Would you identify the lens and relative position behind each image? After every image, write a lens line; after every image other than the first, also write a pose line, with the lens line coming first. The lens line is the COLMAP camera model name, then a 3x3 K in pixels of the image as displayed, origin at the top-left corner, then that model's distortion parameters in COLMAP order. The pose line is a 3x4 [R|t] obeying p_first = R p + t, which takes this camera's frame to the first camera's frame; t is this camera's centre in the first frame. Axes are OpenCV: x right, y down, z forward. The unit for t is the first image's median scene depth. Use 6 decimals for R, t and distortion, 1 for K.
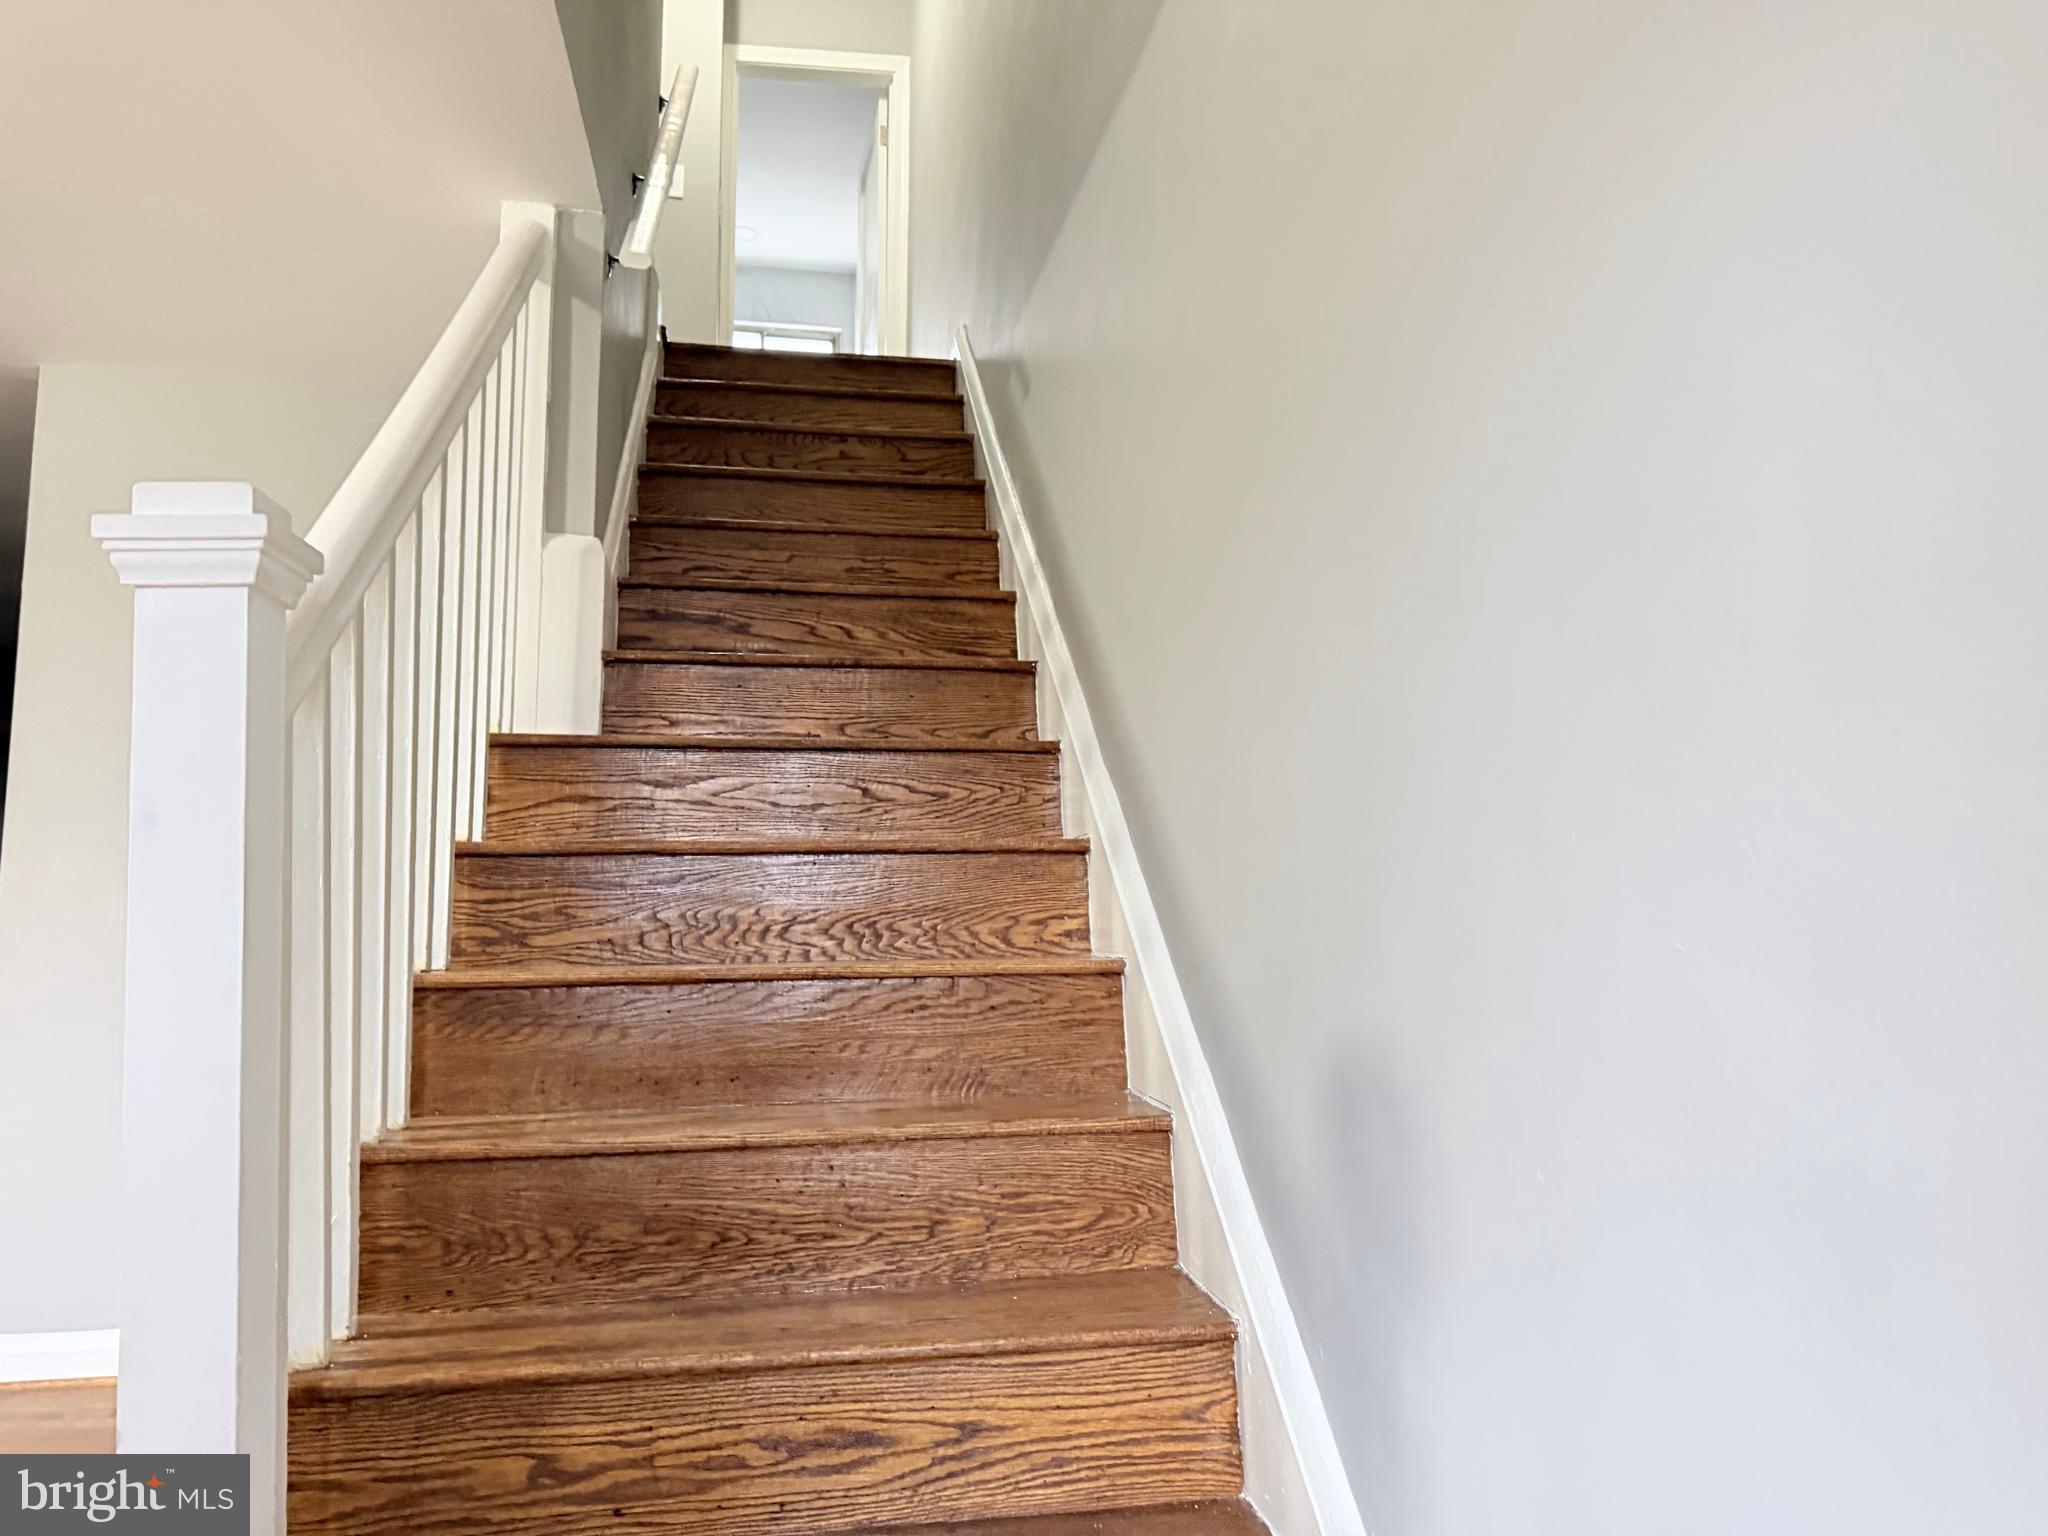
lens RADIAL K [[1491.2, 0, 1024.0], [0, 1491.2, 768.0], [0, 0, 1]] dist [0.006878, 0.004819]
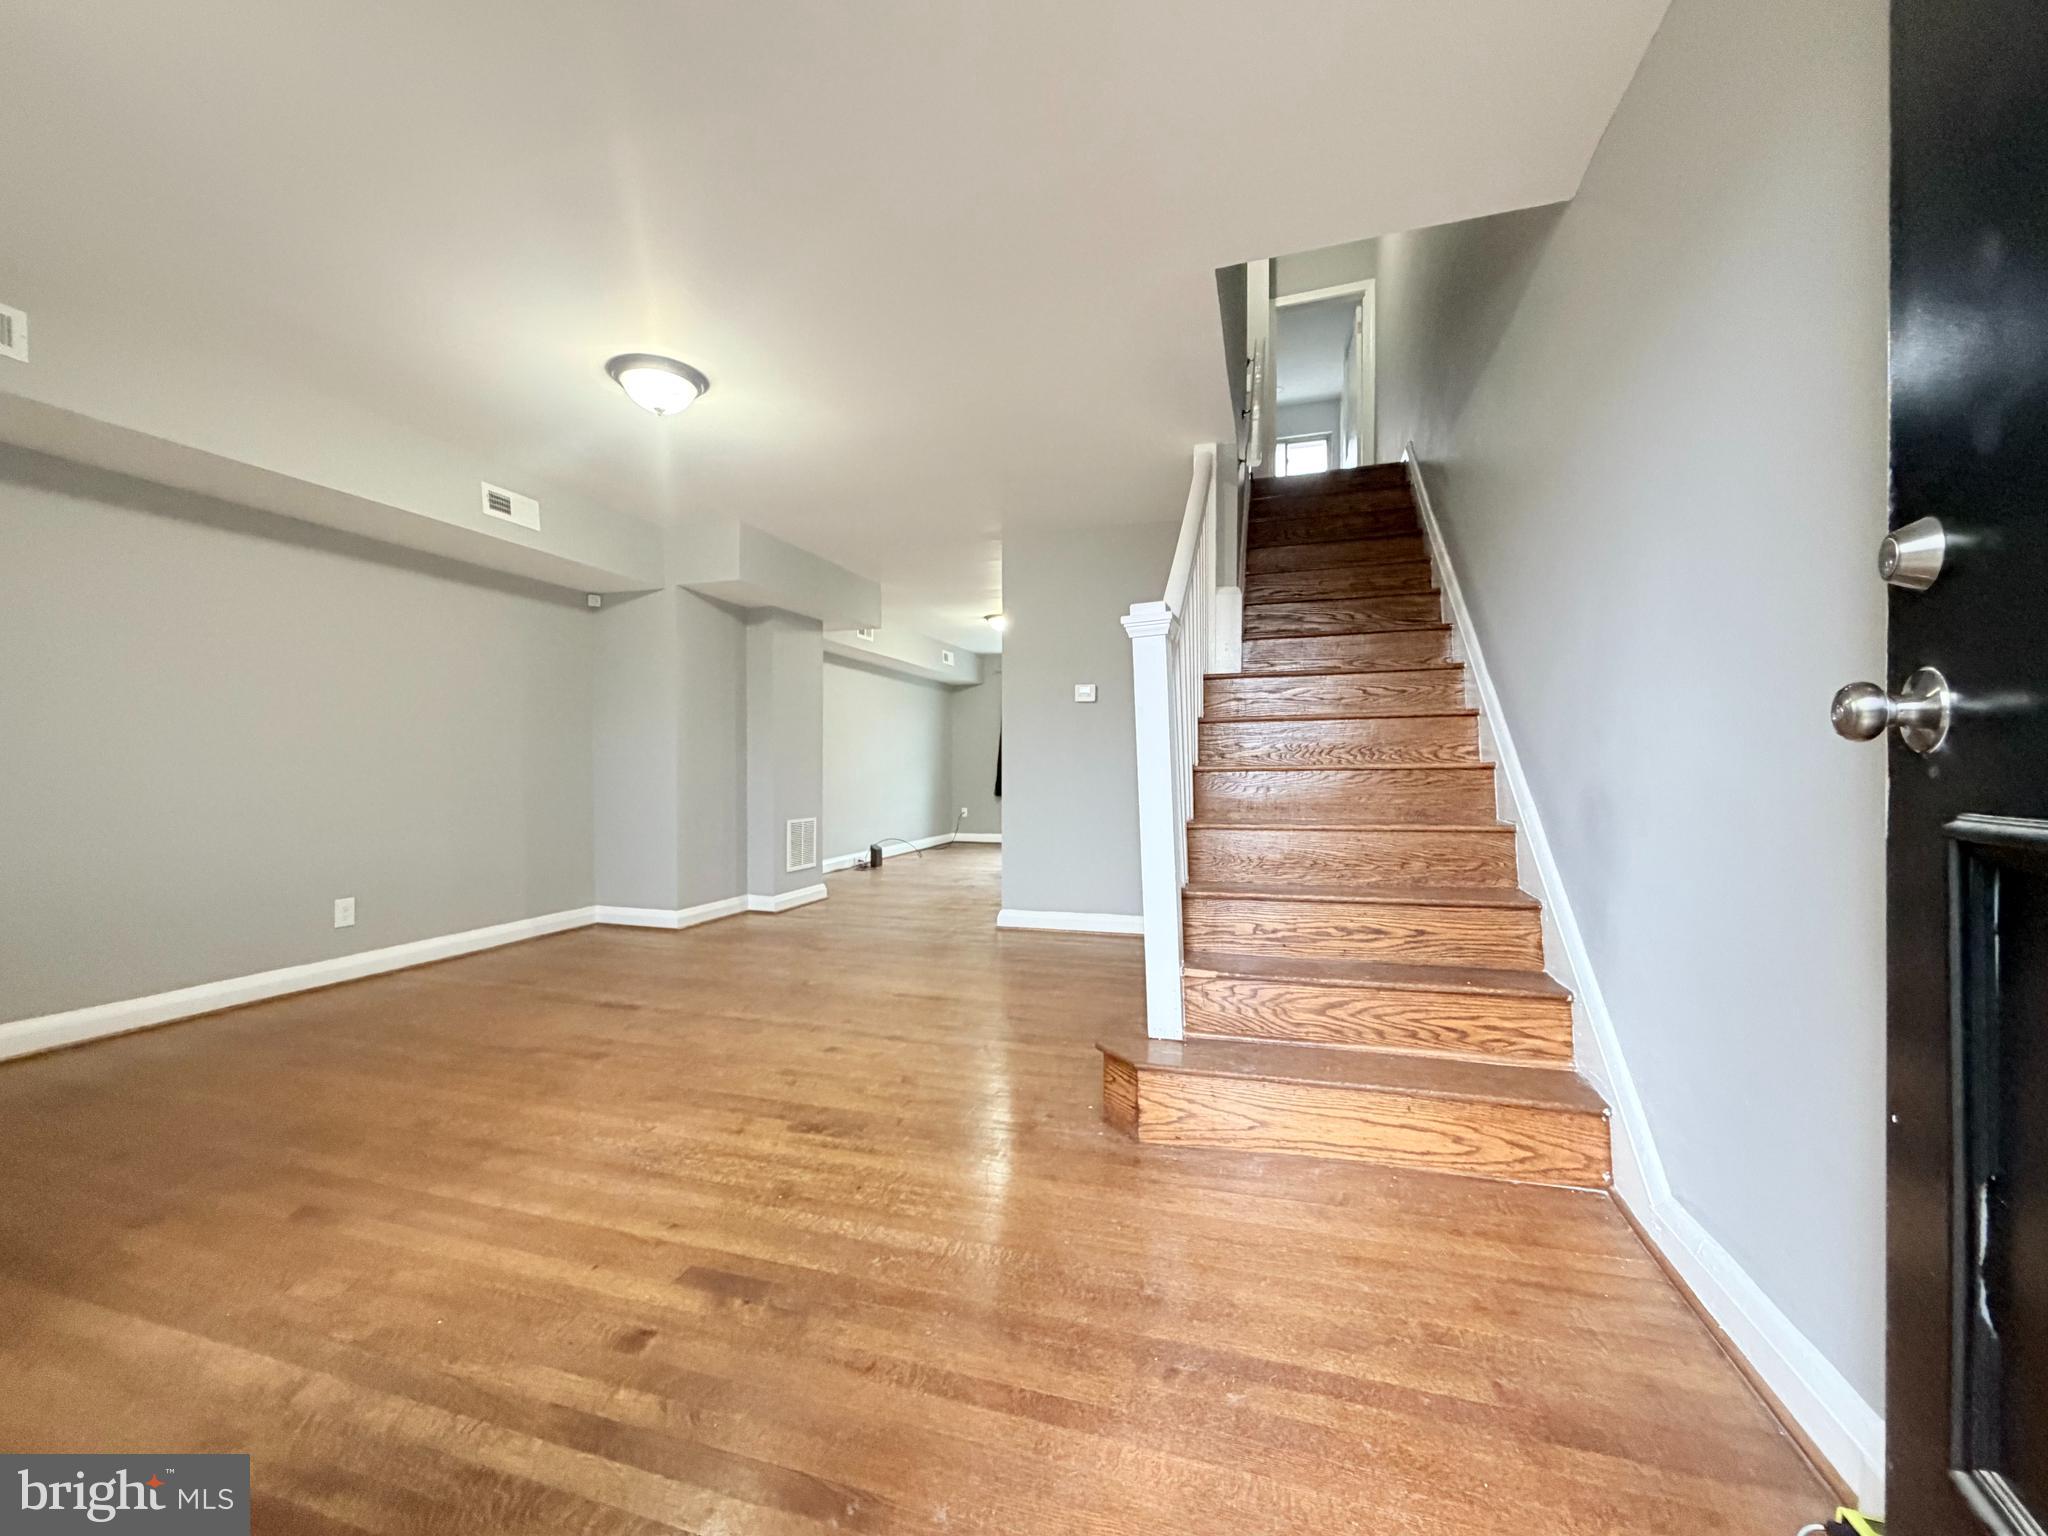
lens RADIAL K [[818.5, 0, 1015.8], [0, 818.5, 769.1], [0, 0, 1]] dist [0.002055, -0.000122]
pose [[0.884138, -0.000158, -0.467227, 0.004696], [0.049040, 0.994508, 0.092463, -0.007244], [0.464646, -0.104663, 0.879289, -0.343235]]
